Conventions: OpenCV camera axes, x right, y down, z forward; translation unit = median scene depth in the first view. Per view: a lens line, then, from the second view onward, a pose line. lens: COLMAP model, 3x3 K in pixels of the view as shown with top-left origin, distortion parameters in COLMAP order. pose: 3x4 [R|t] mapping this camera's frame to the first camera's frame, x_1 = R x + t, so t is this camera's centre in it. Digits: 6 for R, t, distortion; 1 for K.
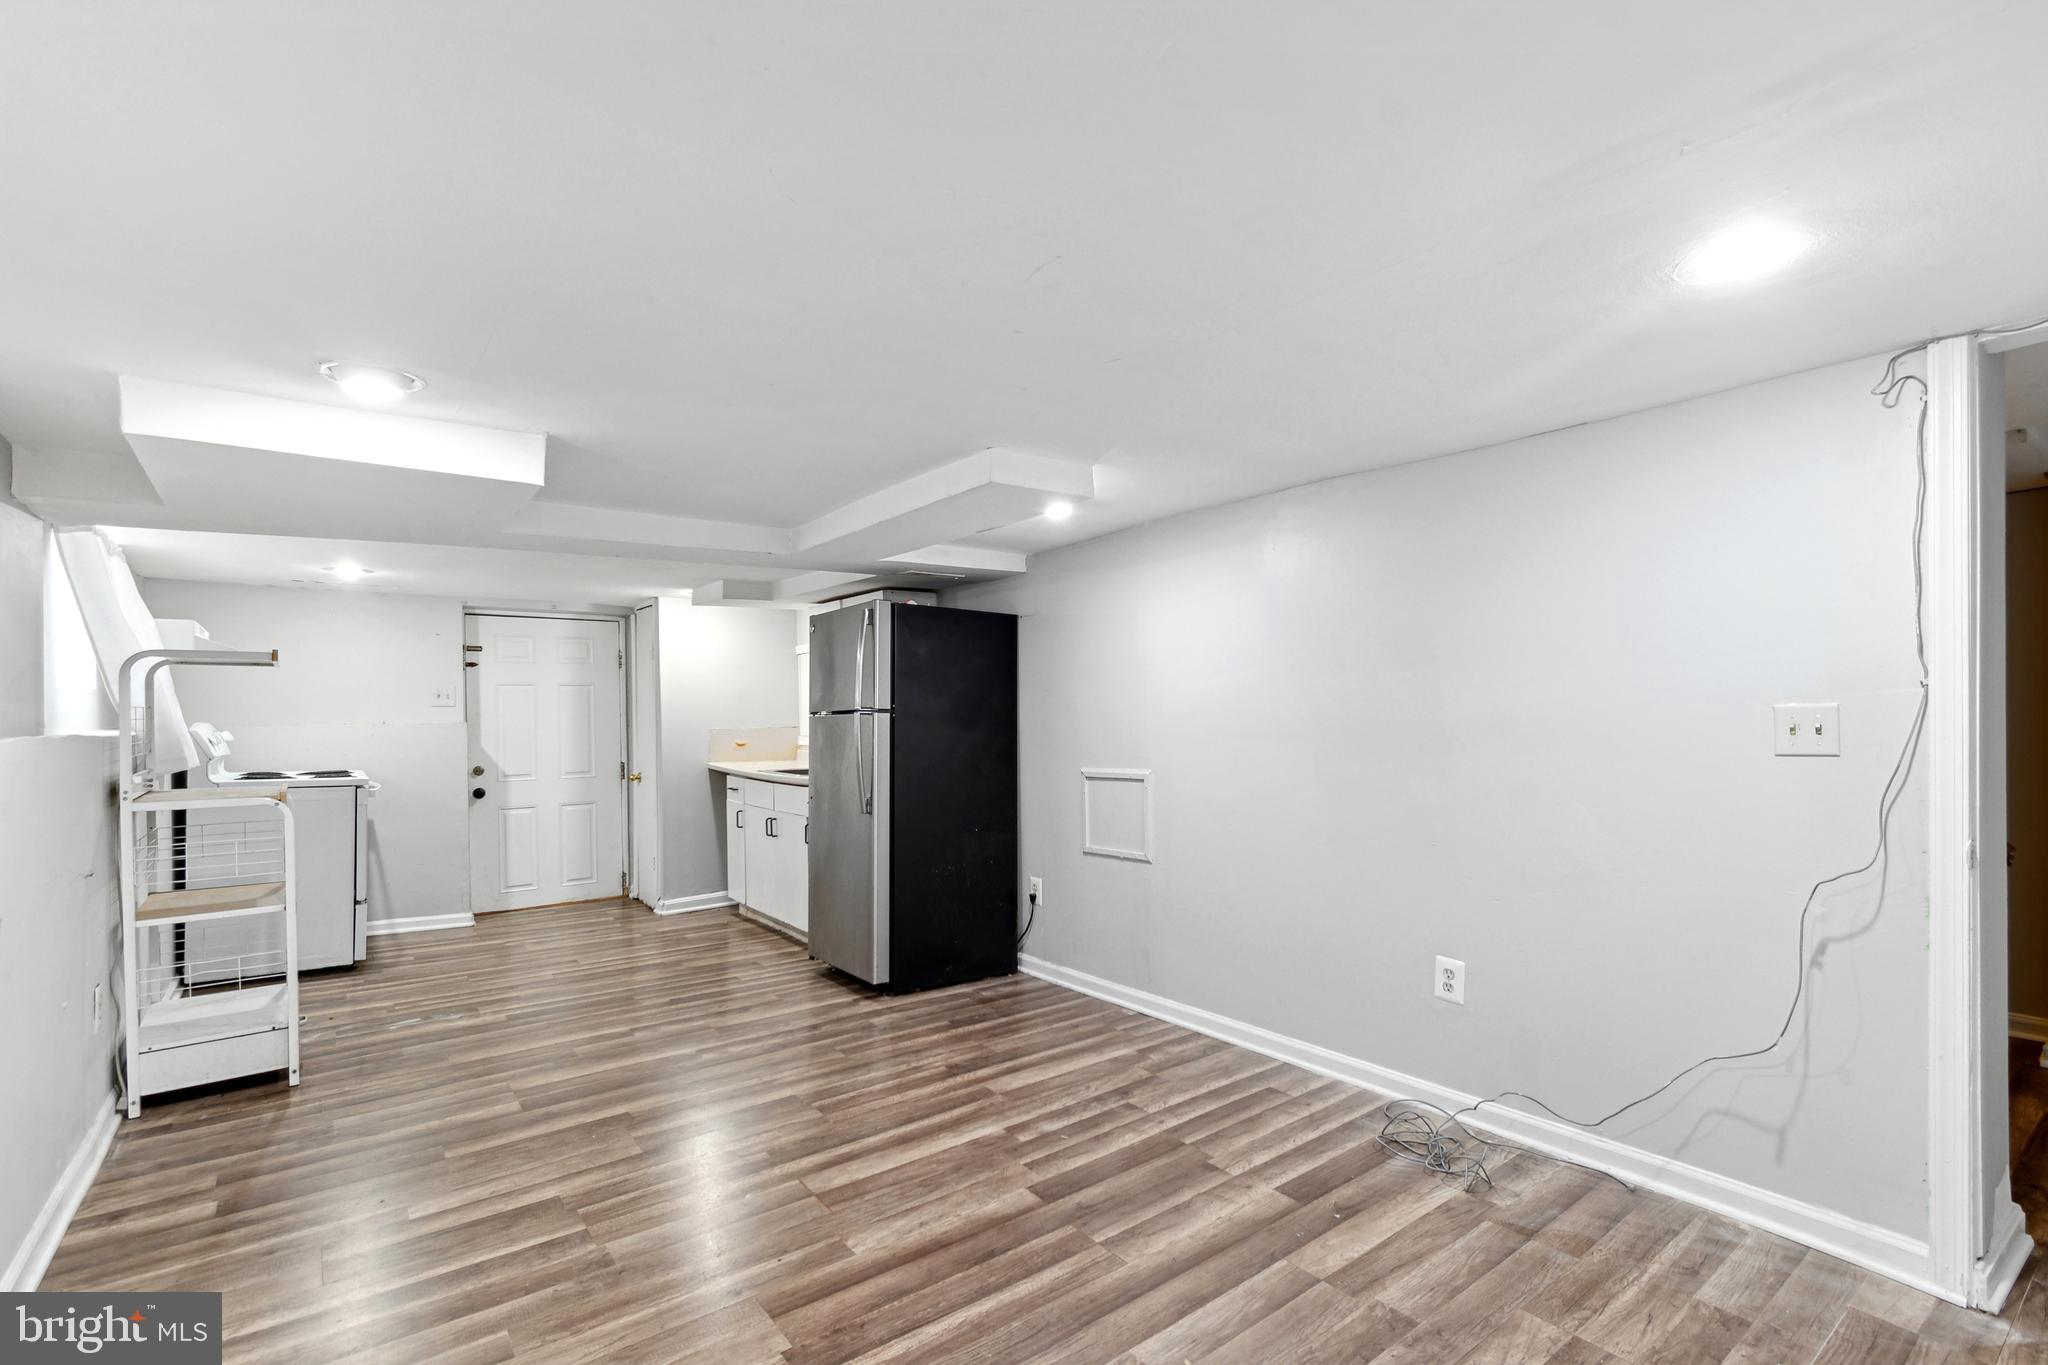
lens RADIAL K [[915.6, 0, 1009.1], [0, 915.6, 708.9], [0, 0, 1]] dist [0.002186, -0.000639]
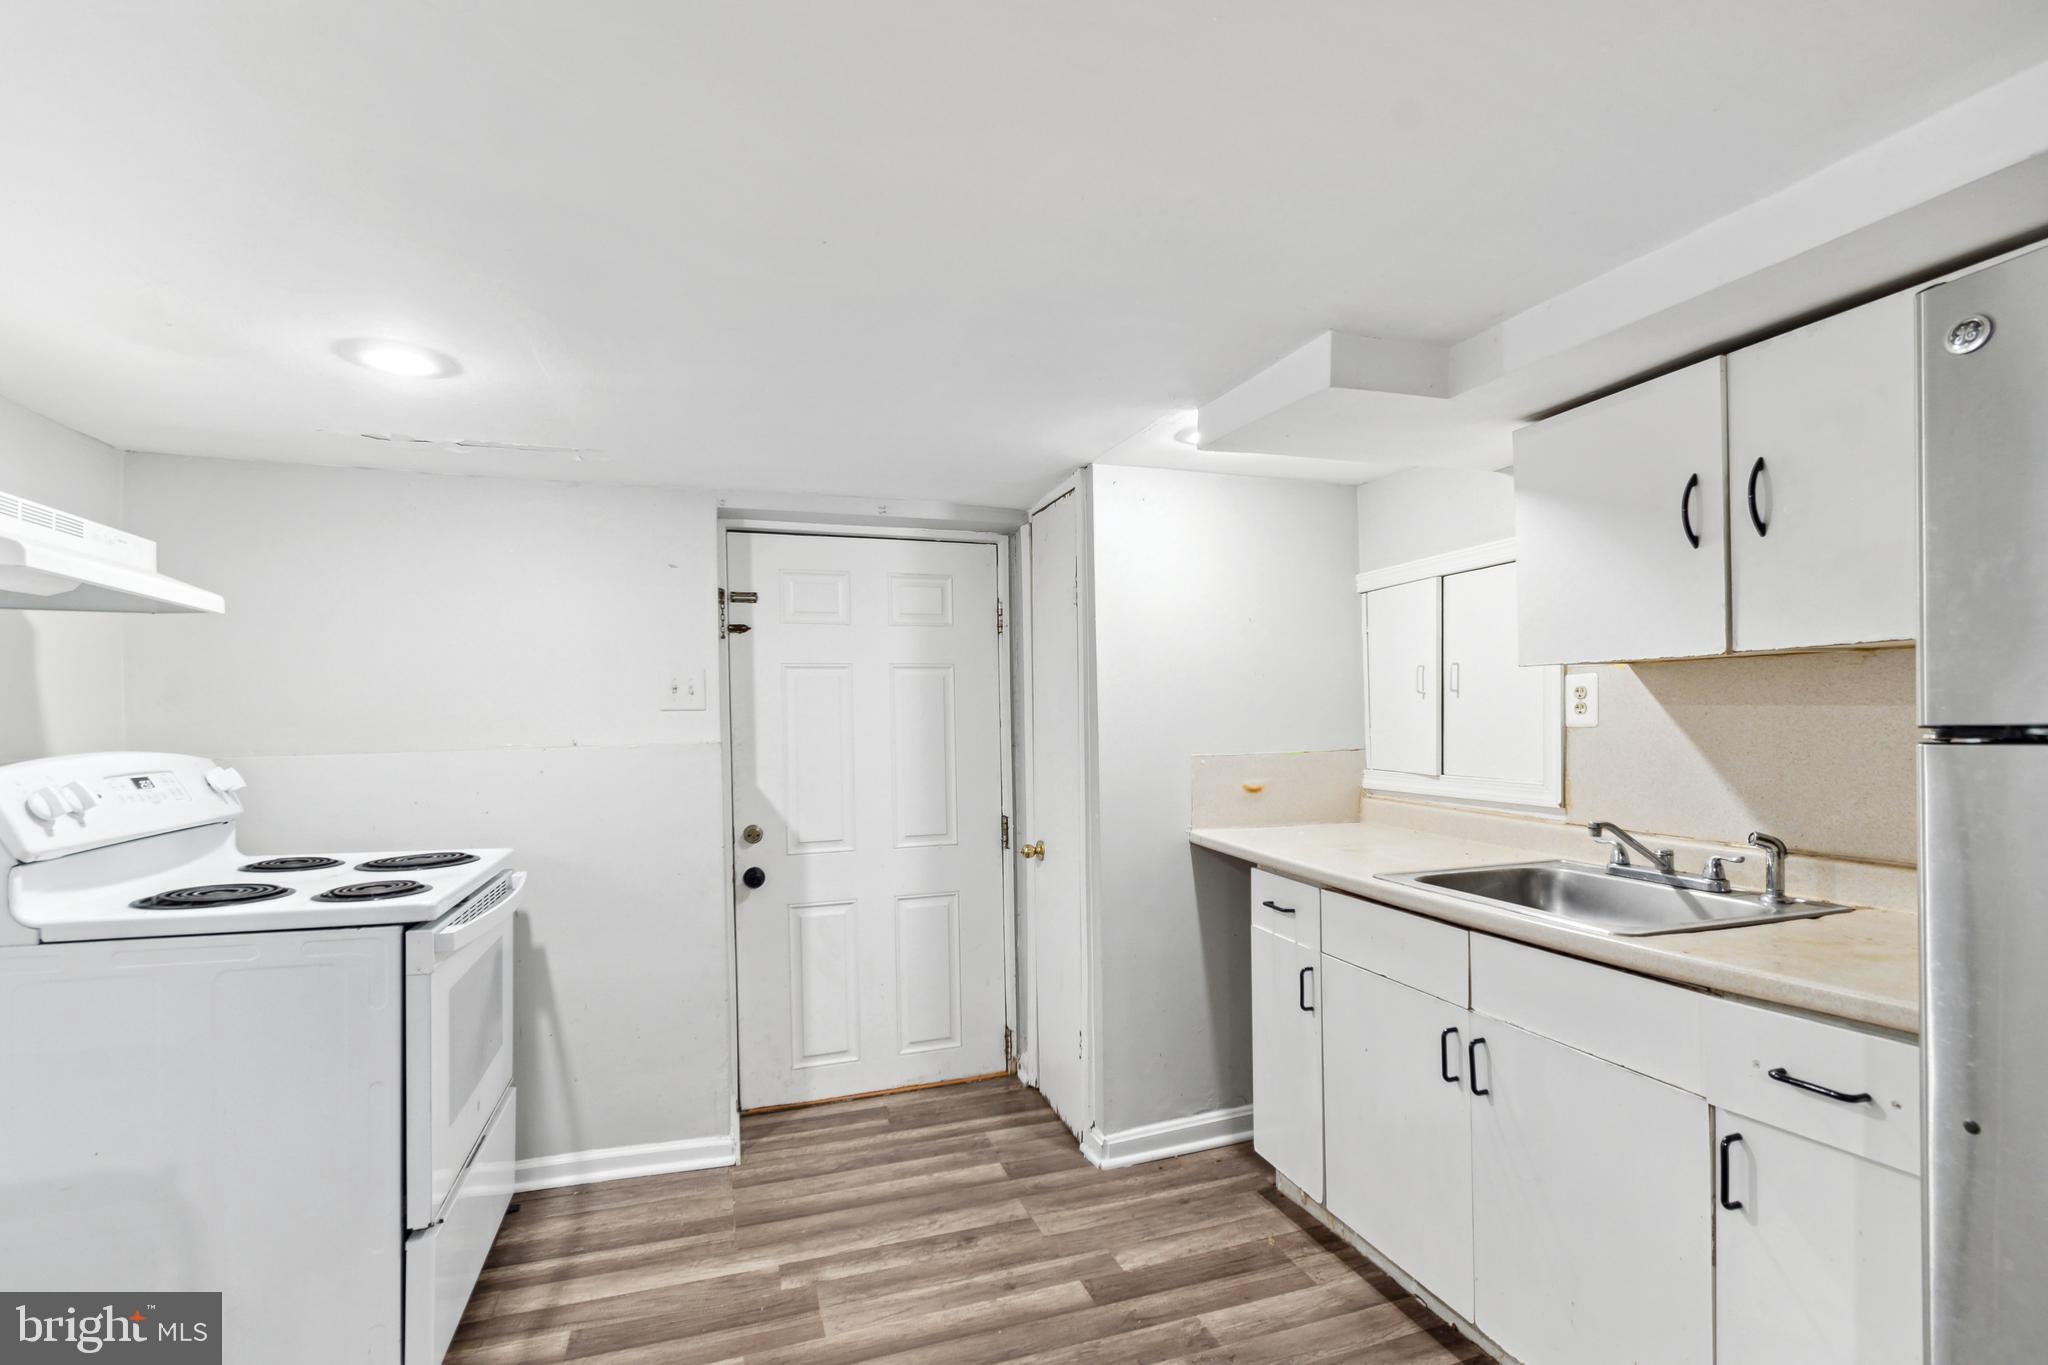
lens RADIAL K [[915.6, 0, 1023.1], [0, 915.6, 702.1], [0, 0, 1]] dist [0.002186, -0.000639]
pose [[0.951058, -0.007460, -0.308923, -0.292588], [0.005214, 0.999954, -0.008096, -0.002171], [0.308969, 0.006089, 0.951053, 0.593105]]
